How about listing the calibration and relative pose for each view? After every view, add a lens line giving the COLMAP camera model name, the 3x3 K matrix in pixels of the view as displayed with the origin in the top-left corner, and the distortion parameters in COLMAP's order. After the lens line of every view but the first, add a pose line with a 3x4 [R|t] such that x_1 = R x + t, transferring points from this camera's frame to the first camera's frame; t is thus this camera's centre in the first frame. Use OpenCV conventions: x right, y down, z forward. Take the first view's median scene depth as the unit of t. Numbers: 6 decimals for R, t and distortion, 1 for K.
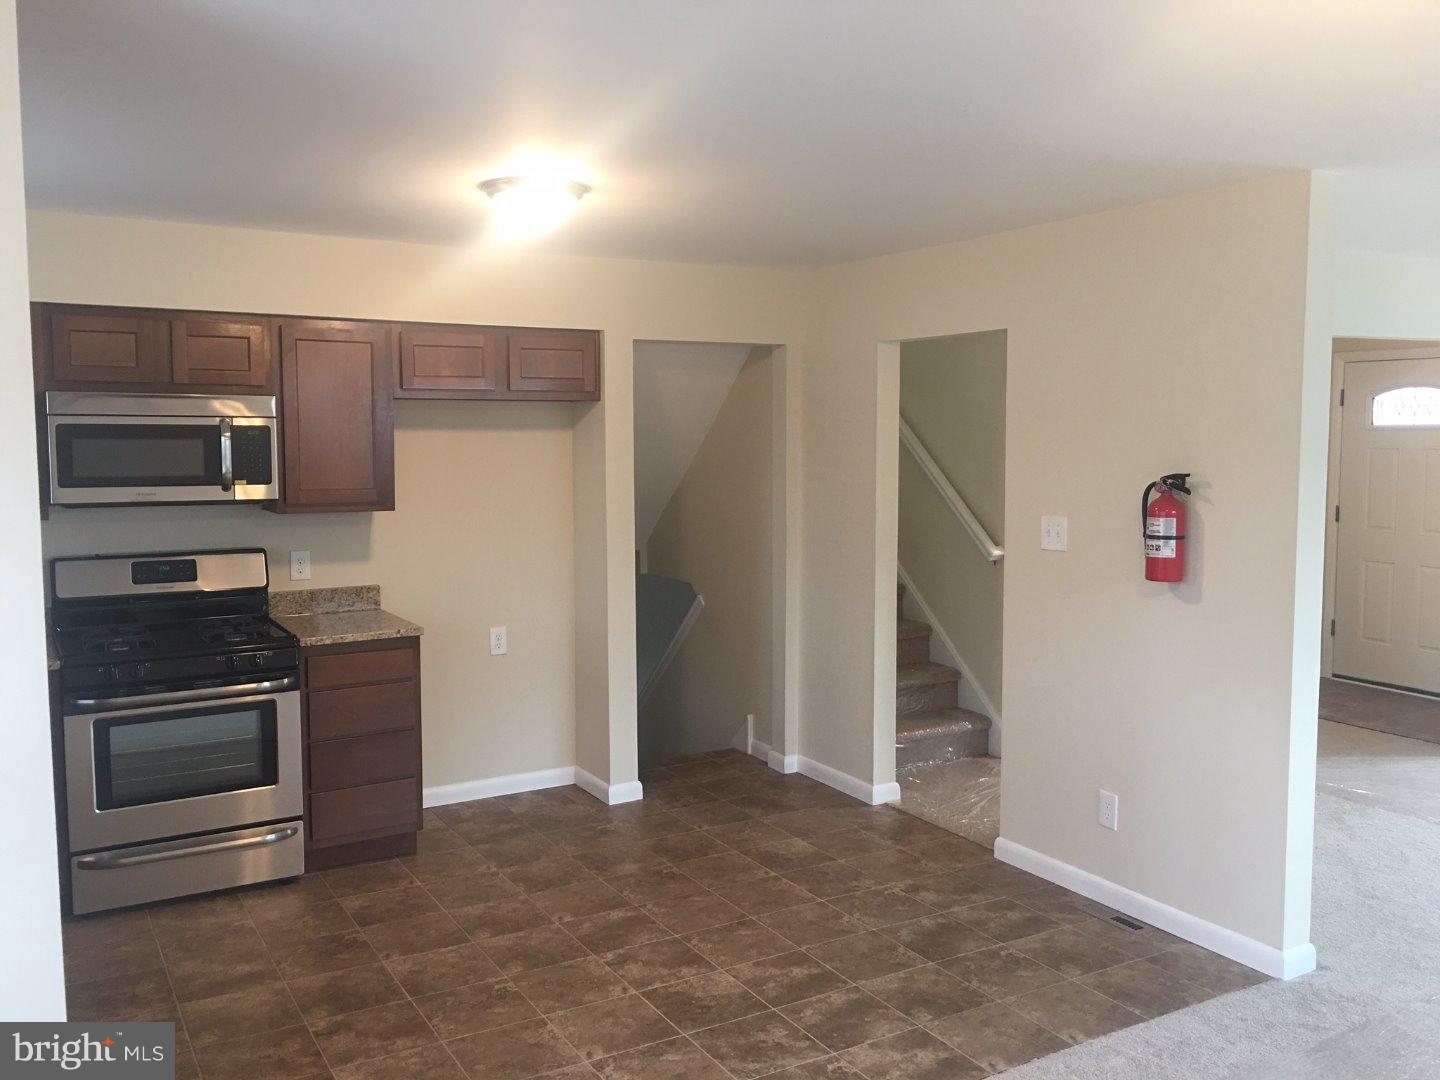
lens RADIAL K [[1202.7, 0, 720.0], [0, 1202.7, 540.0], [0, 0, 1]] dist [0.012222, -0.012365]
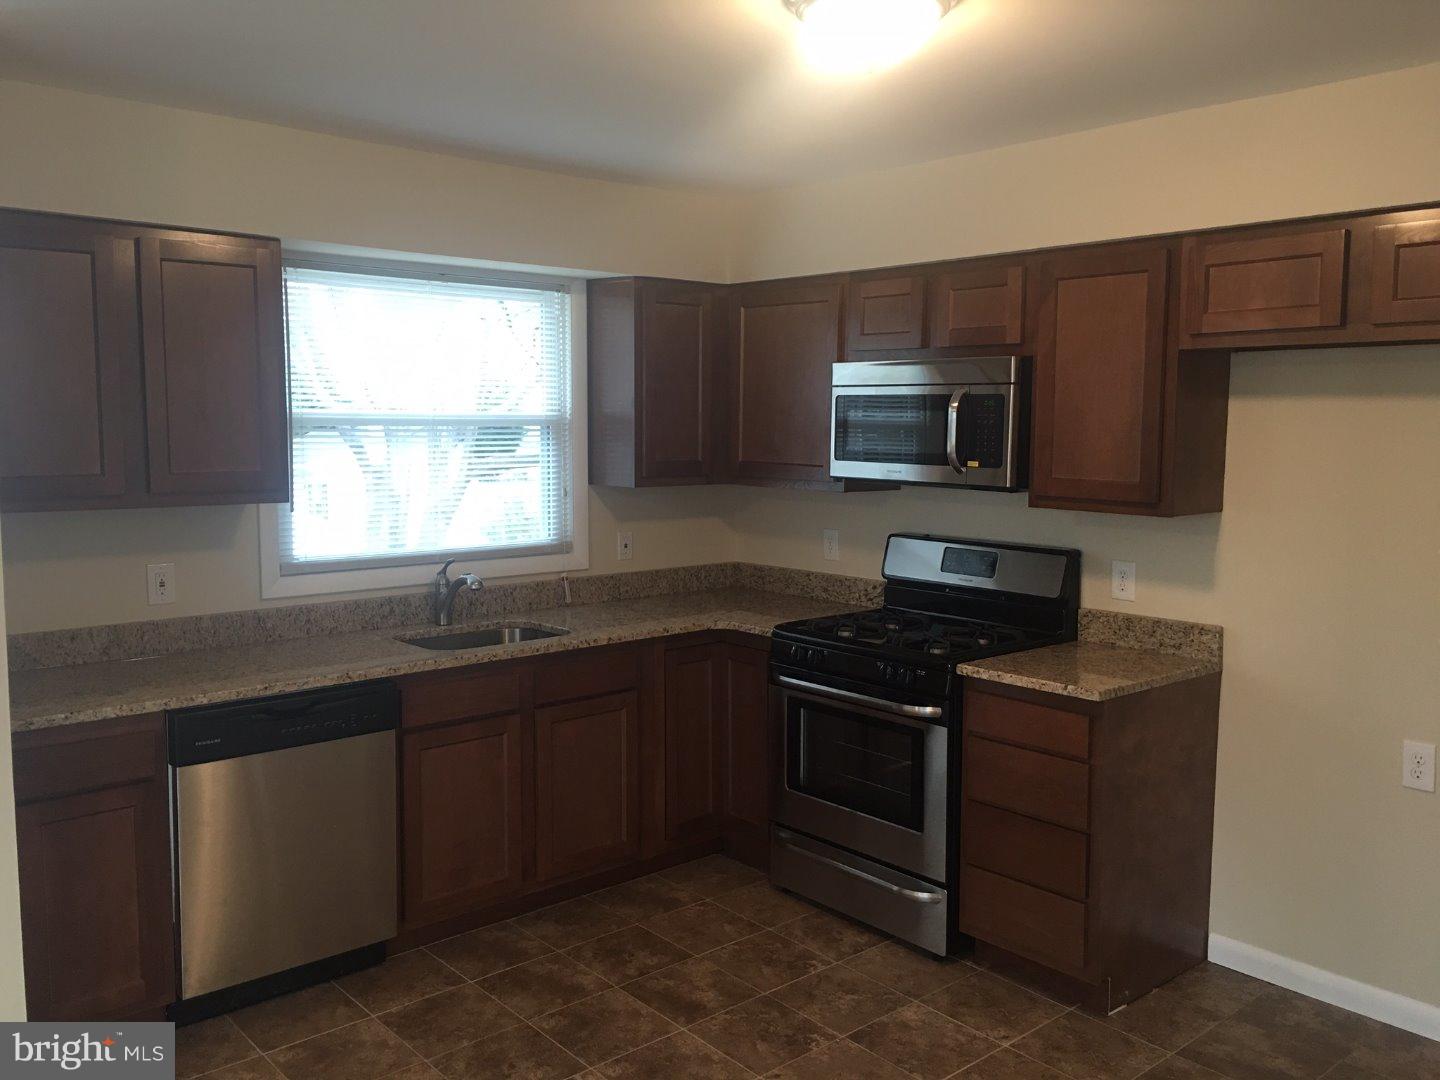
lens RADIAL K [[1192.5, 0, 720.0], [0, 1192.5, 540.0], [0, 0, 1]] dist [0.016364, -0.002021]
pose [[0.180698, 0.106710, -0.977733, 0.333090], [-0.089772, 0.991737, 0.091648, -0.049774], [0.979433, 0.071213, 0.188785, 0.611495]]
